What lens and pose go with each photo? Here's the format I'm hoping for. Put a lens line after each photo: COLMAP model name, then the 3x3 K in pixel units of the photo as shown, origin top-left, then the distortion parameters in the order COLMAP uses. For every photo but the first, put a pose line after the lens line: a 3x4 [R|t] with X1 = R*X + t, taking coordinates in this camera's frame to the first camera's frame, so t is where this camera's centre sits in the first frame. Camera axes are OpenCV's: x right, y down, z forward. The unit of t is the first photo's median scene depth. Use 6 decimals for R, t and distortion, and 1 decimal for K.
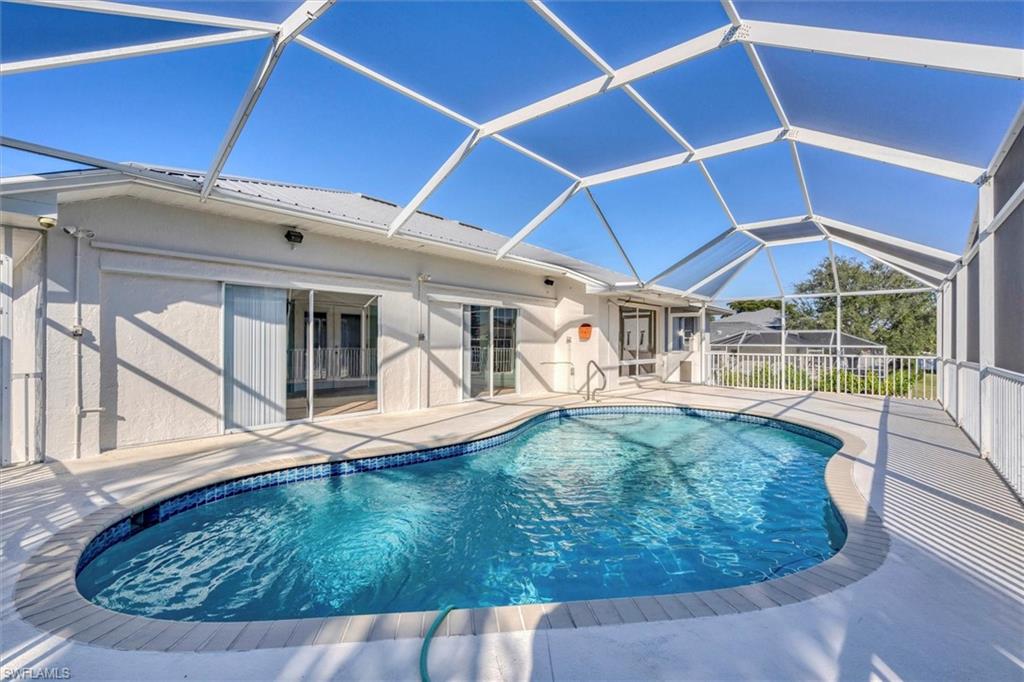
lens RADIAL K [[471.7, 0, 511.2], [0, 471.7, 332.8], [0, 0, 1]] dist [-0.003018, -0.000054]
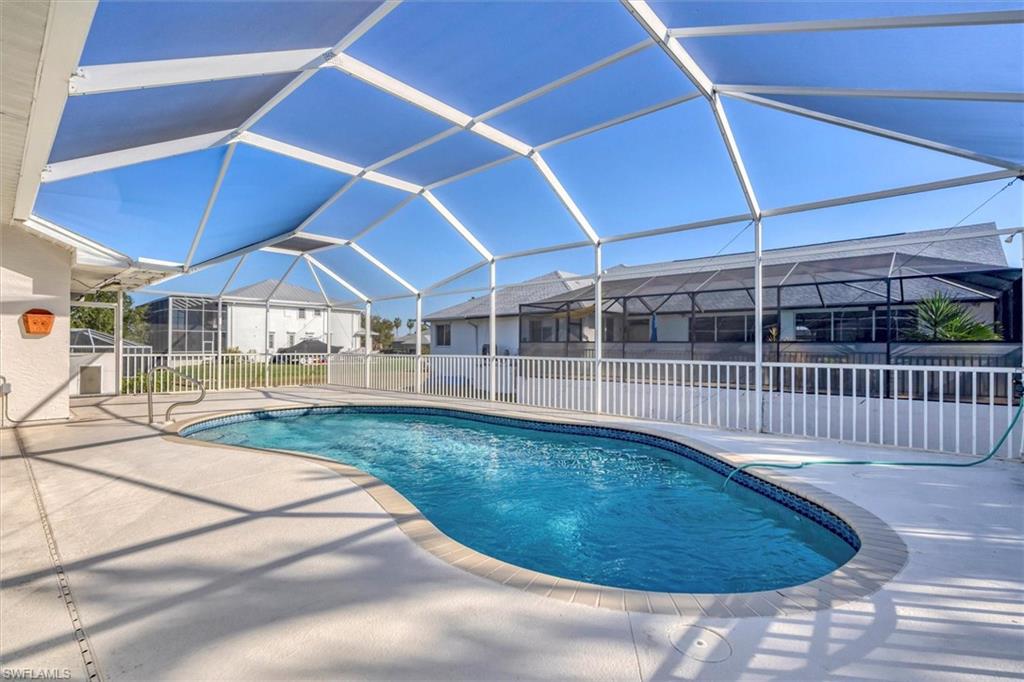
lens RADIAL K [[471.7, 0, 511.1], [0, 471.7, 344.2], [0, 0, 1]] dist [-0.003018, -0.000054]
pose [[0.033558, 0.002141, 0.999434, -0.609461], [-0.025752, 0.999668, -0.001277, 0.014900], [-0.999105, -0.025694, 0.033602, 0.524334]]
